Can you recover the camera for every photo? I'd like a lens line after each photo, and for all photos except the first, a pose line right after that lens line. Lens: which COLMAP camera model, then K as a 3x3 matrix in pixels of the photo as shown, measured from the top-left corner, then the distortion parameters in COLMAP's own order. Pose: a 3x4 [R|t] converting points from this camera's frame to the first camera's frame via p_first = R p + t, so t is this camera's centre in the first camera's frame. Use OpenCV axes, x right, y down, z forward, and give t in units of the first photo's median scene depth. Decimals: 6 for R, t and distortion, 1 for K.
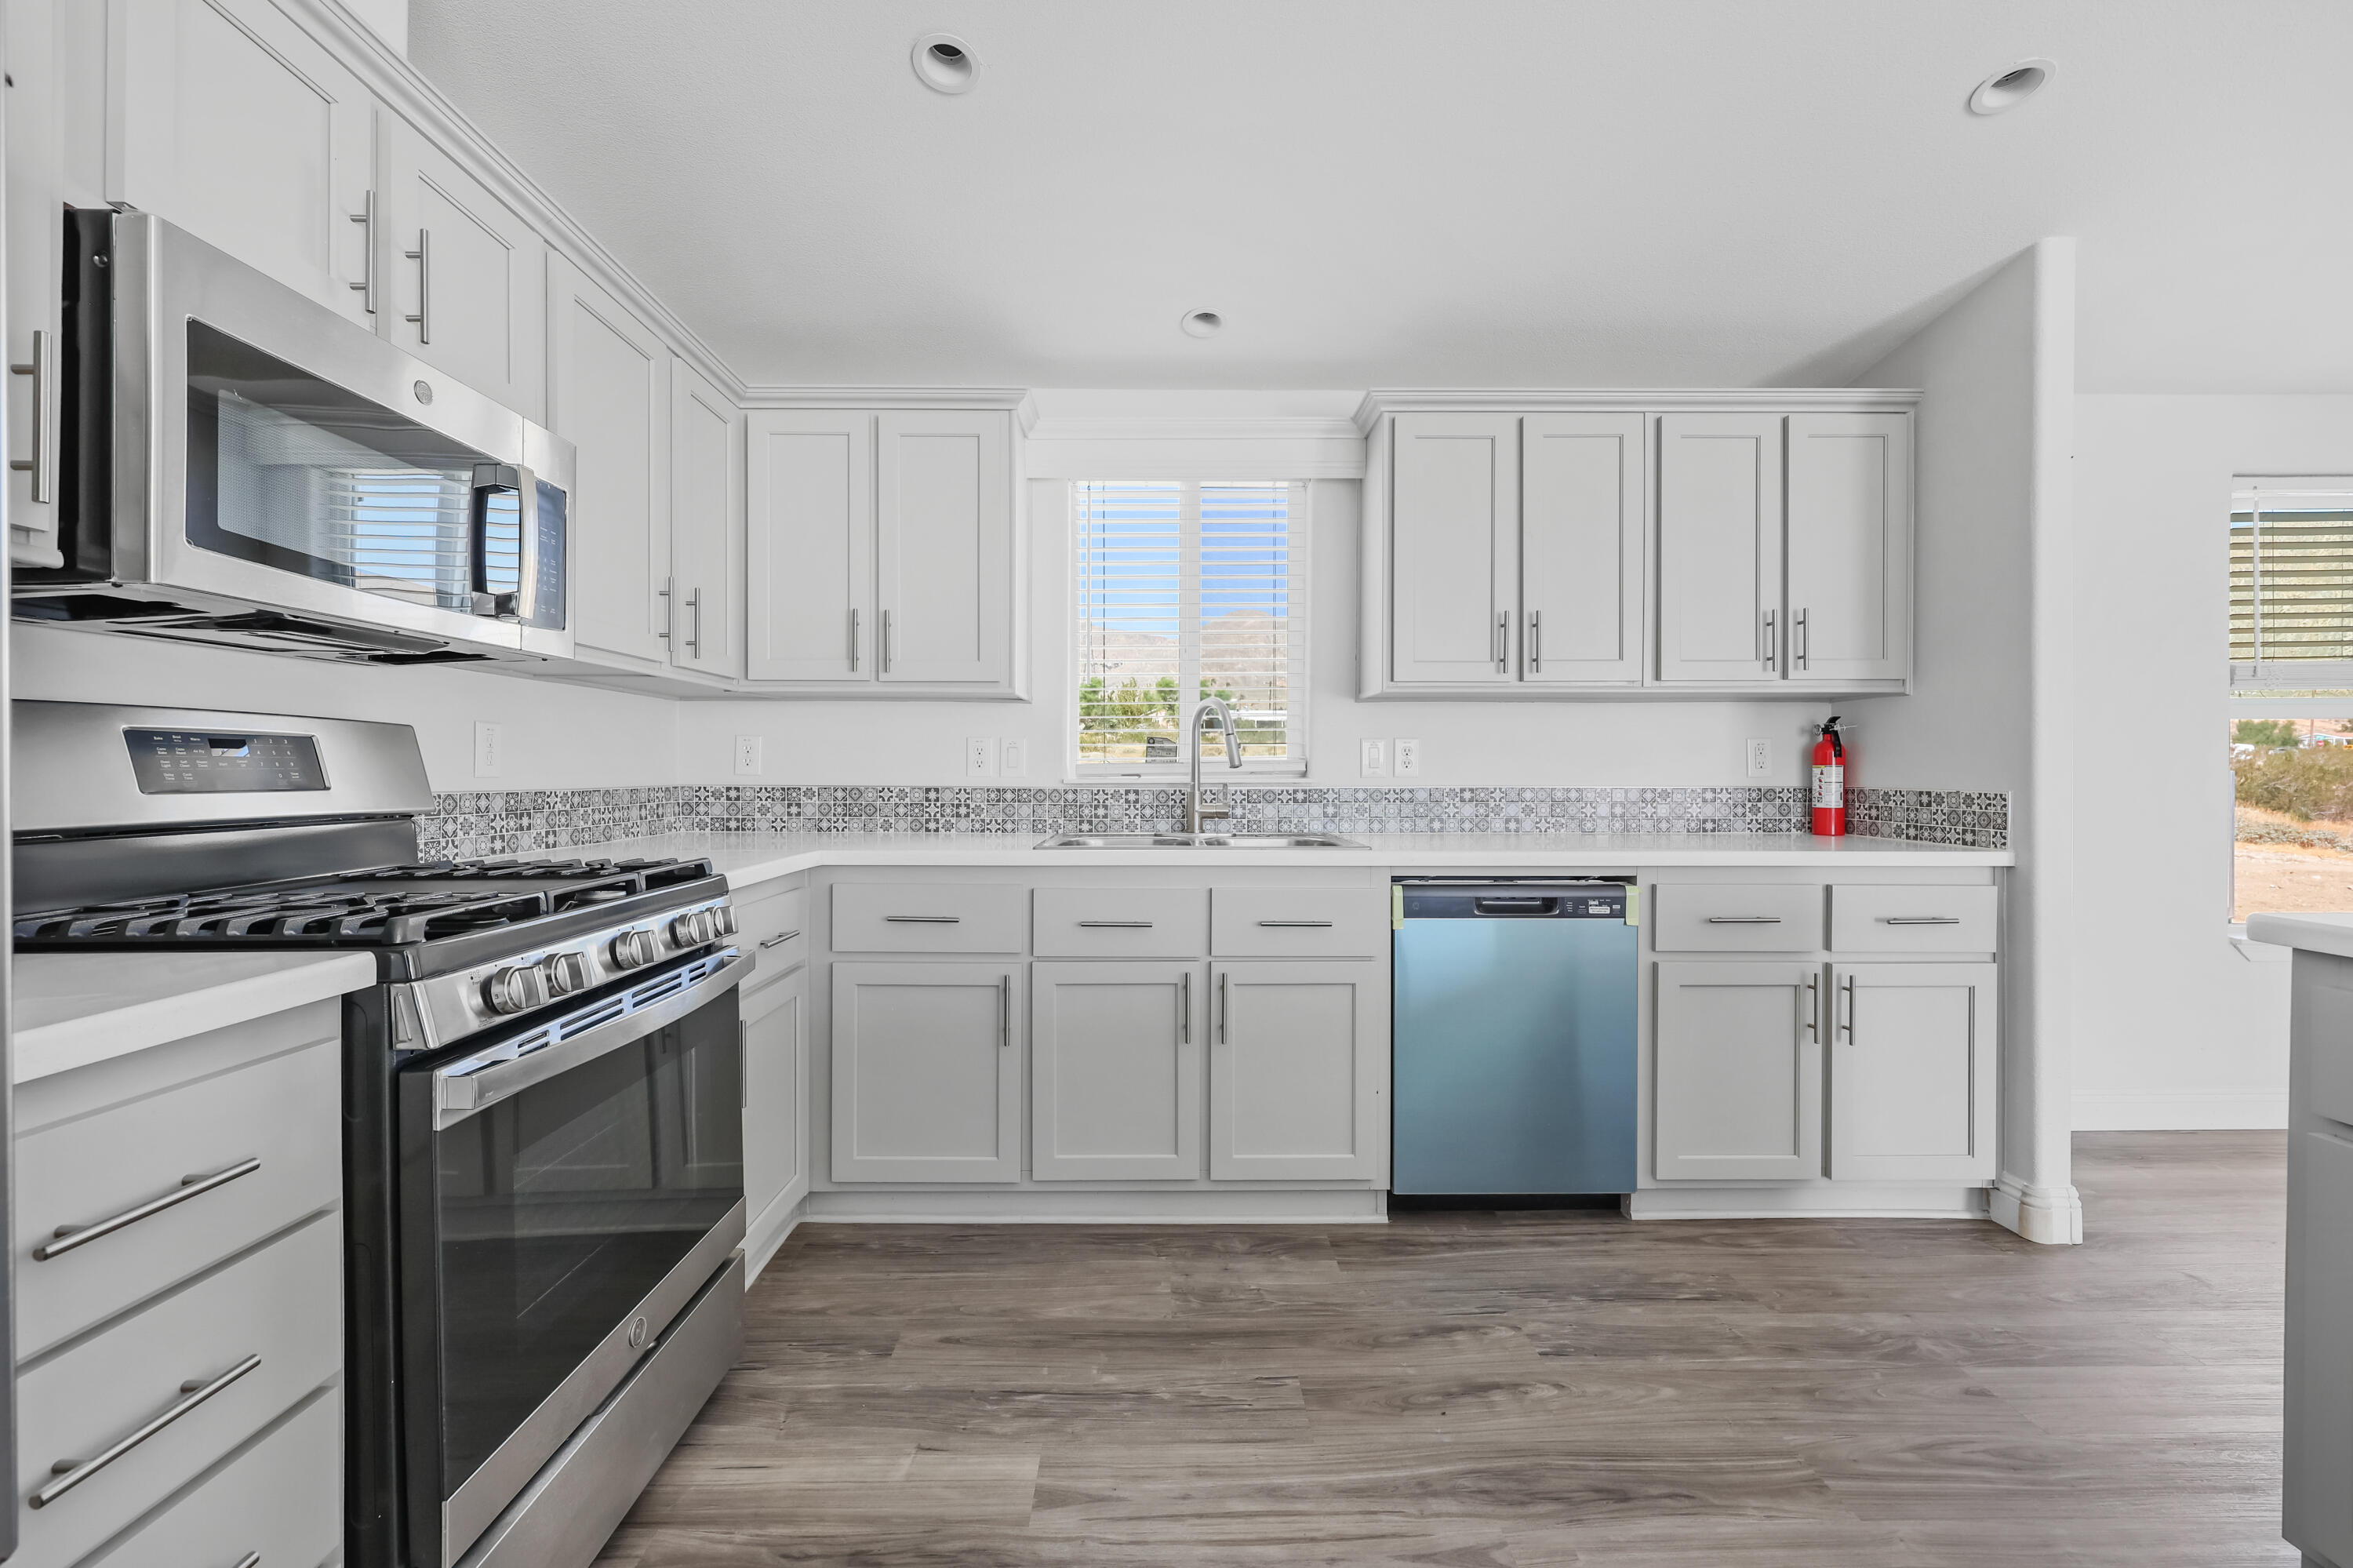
lens RADIAL K [[957.6, 0, 1171.8], [0, 957.6, 772.3], [0, 0, 1]] dist [0.001786, -0.000284]
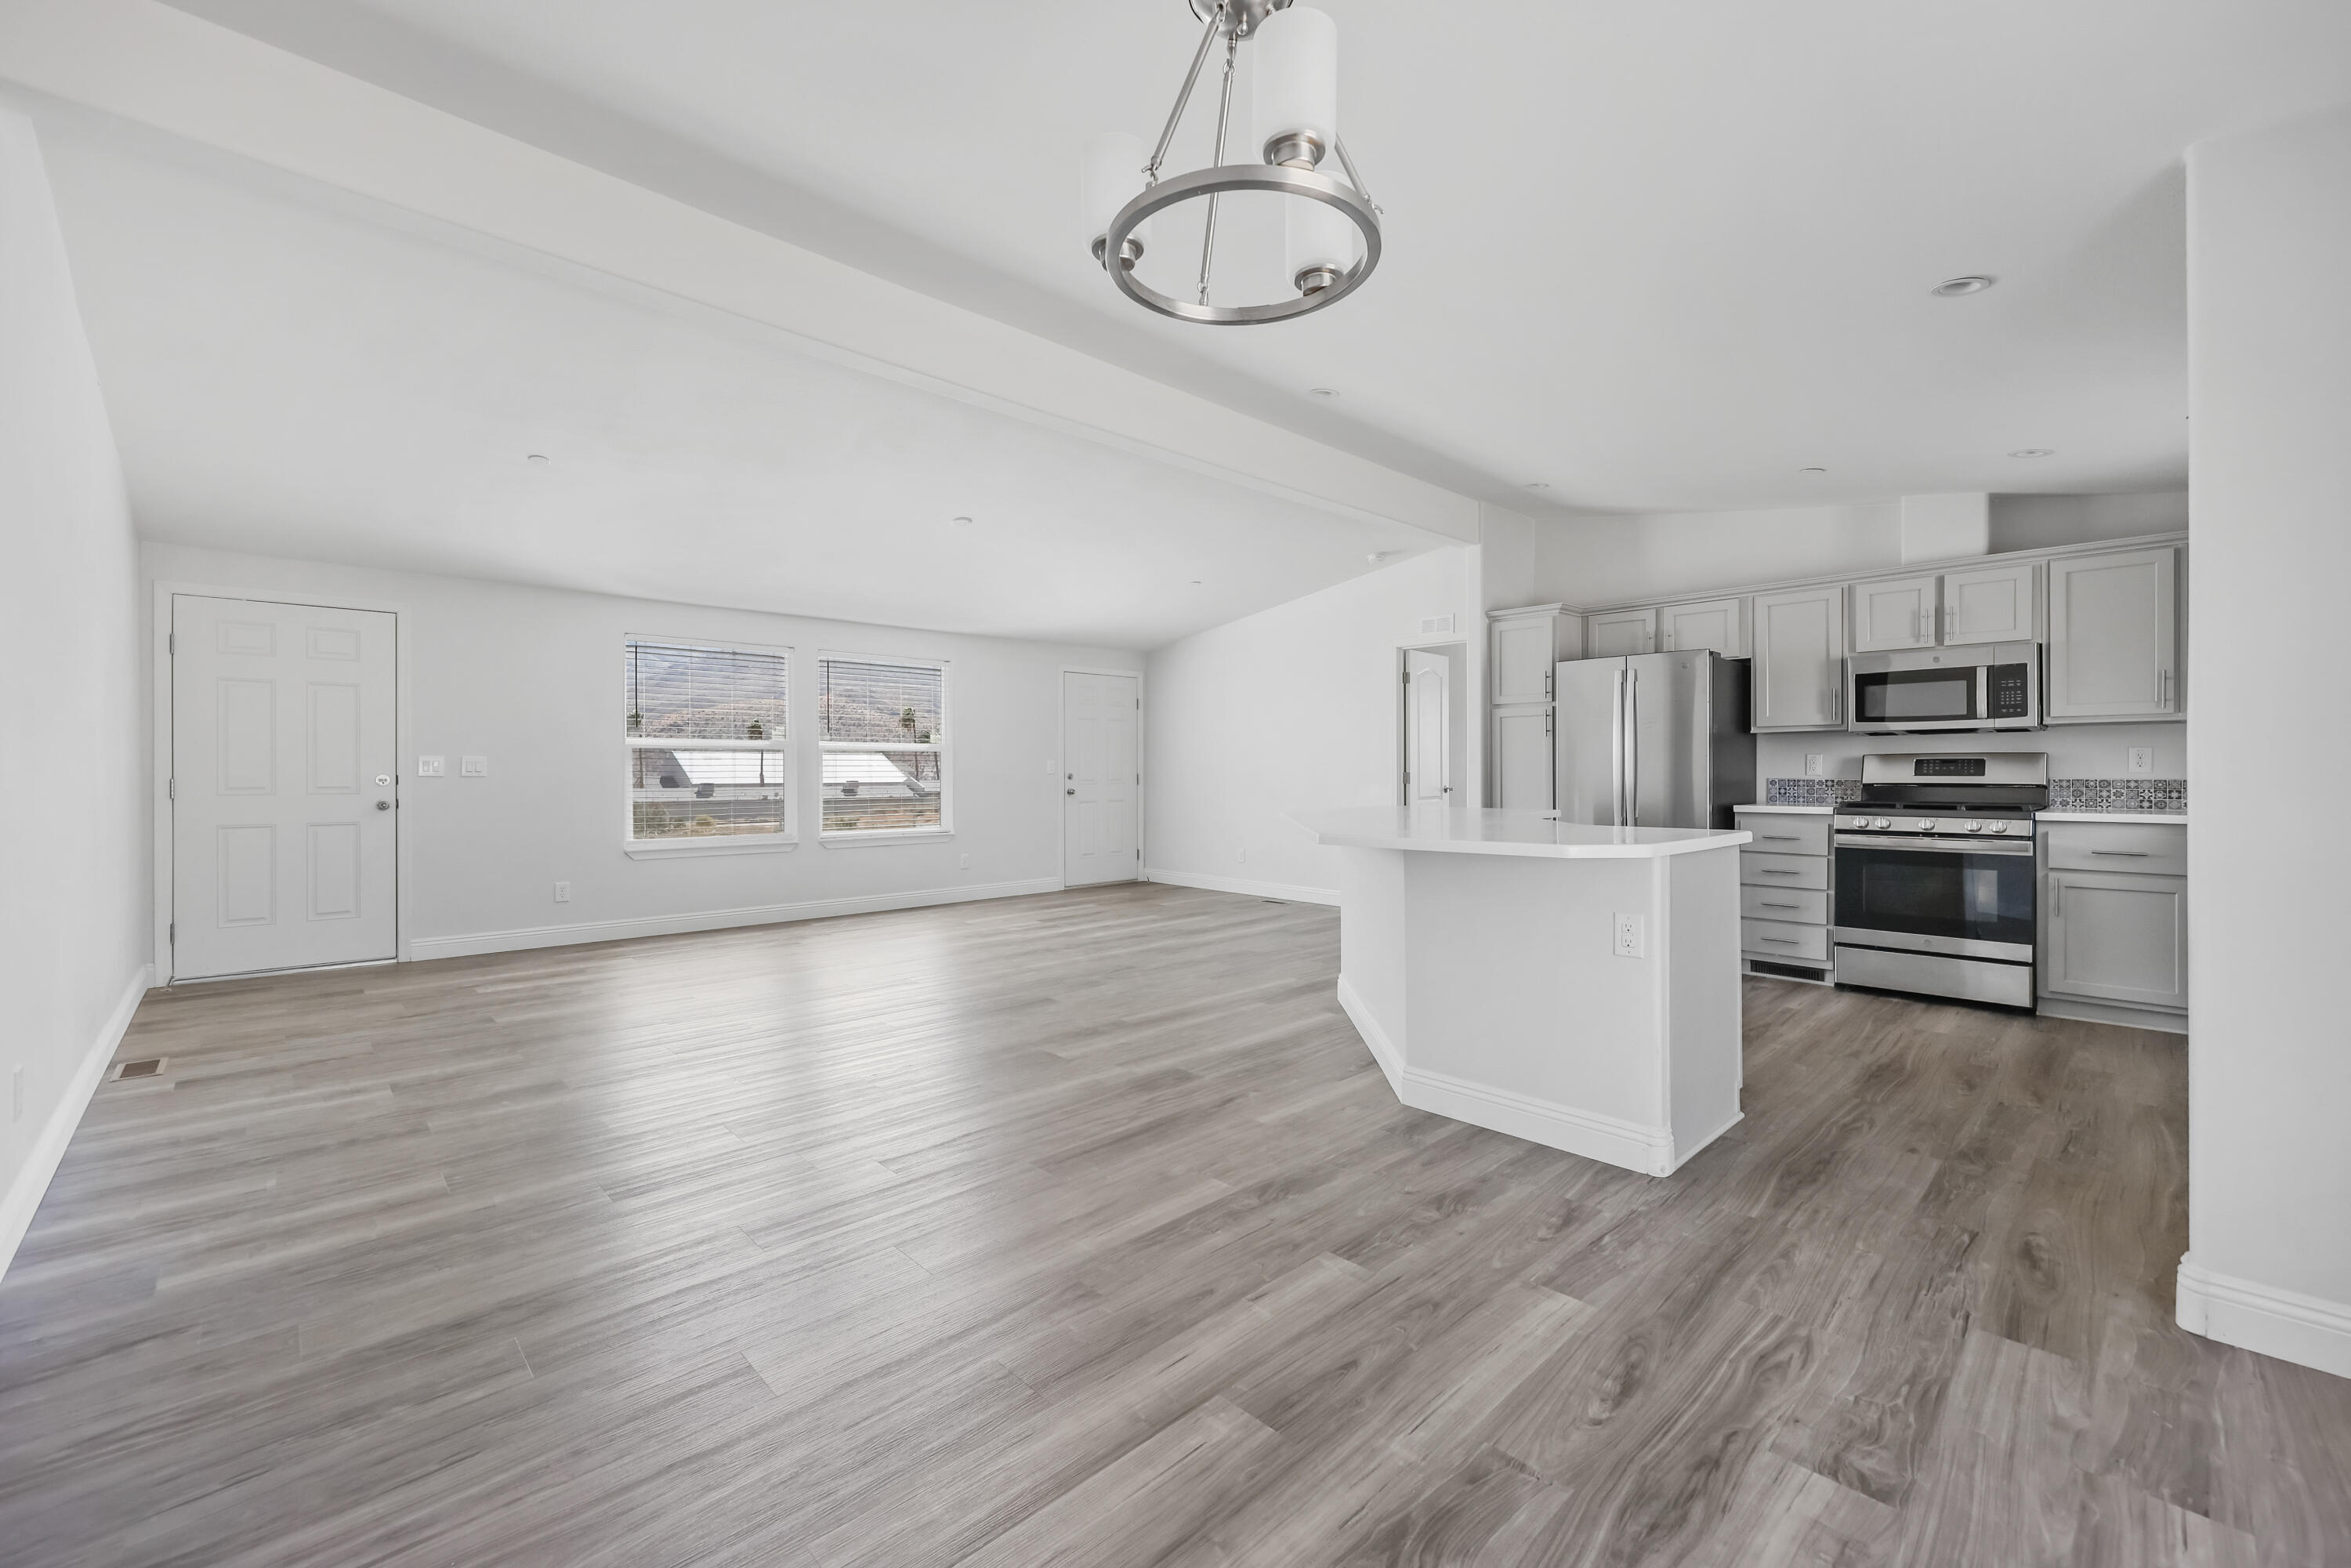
lens RADIAL K [[956.8, 0, 1170.8], [0, 956.8, 772.3], [0, 0, 1]] dist [0.001786, -0.000284]
pose [[-0.732792, 0.003592, -0.680443, 2.693314], [0.000655, 0.999989, 0.004573, -0.008060], [0.680452, 0.002905, -0.732787, 1.247085]]
